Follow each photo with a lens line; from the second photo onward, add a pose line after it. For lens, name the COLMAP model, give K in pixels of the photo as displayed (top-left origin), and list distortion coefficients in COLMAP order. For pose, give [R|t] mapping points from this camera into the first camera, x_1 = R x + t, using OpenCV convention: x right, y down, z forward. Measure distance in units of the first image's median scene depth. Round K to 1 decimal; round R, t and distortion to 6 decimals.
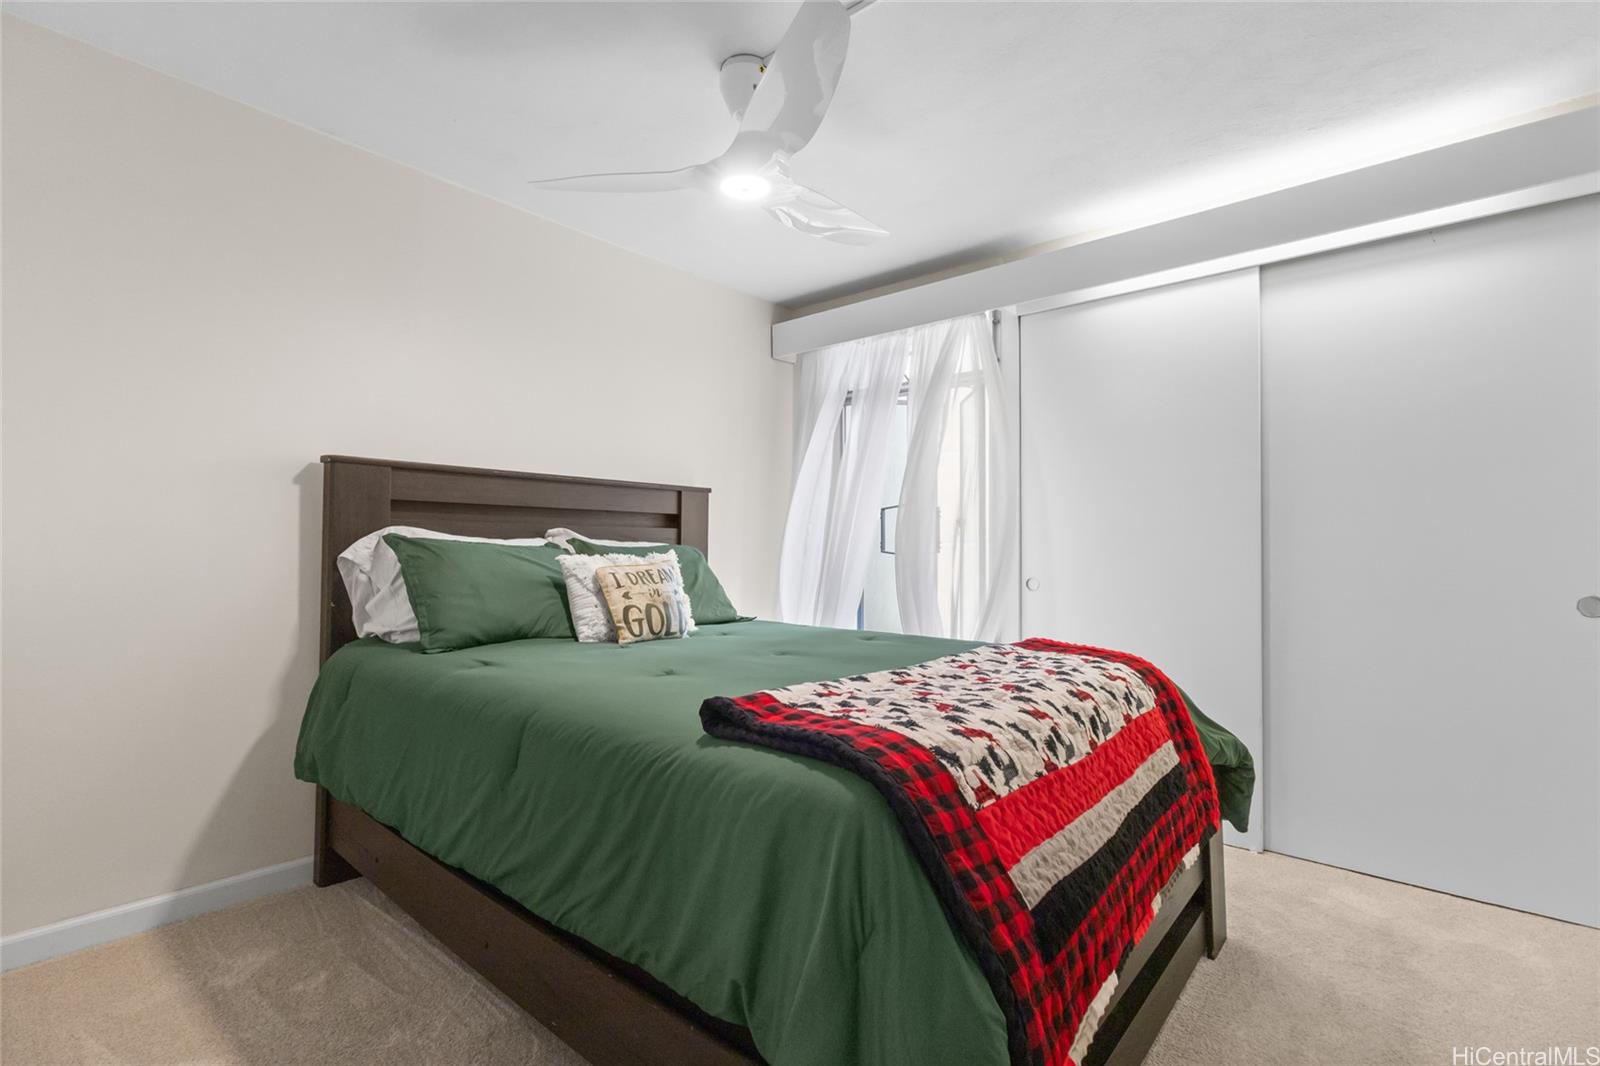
lens RADIAL K [[731.2, 0, 791.4], [0, 731.2, 533.8], [0, 0, 1]] dist [0.000626, 0.000489]
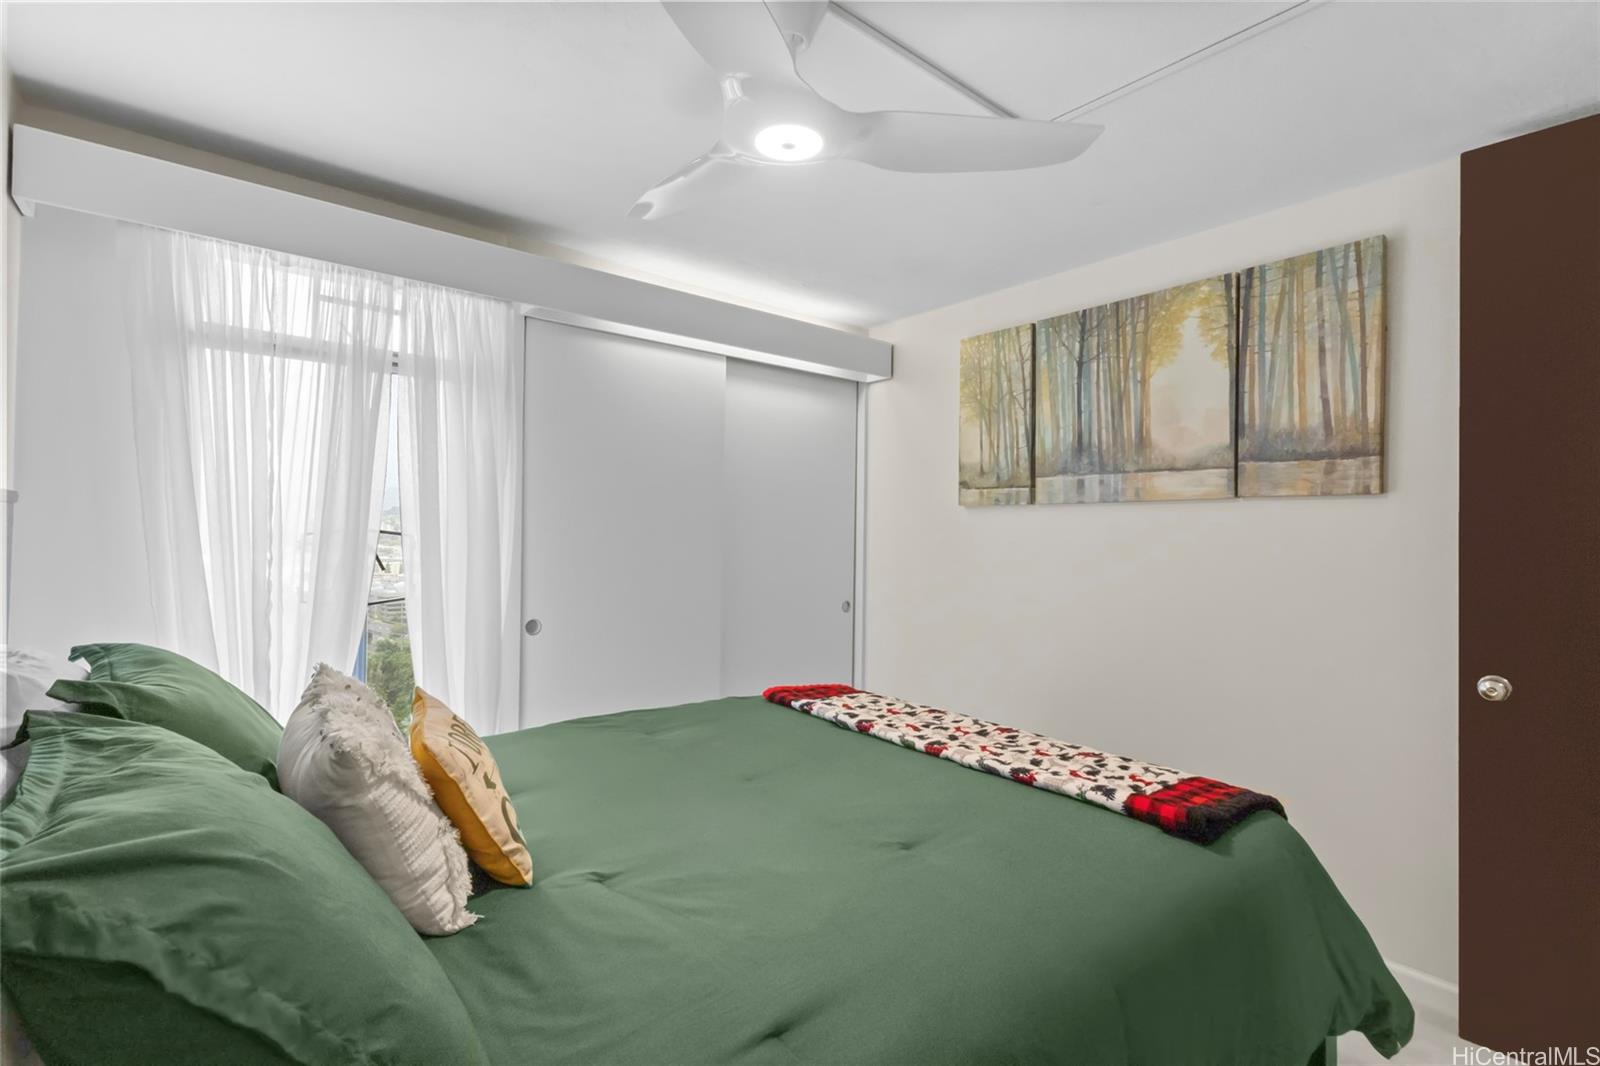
lens RADIAL K [[731.2, 0, 791.4], [0, 731.2, 533.8], [0, 0, 1]] dist [0.000626, 0.000489]
pose [[0.155925, -0.007450, 0.987741, -0.600760], [-0.019380, 0.999756, 0.010599, -0.073455], [-0.987579, -0.020795, 0.155743, 0.689533]]
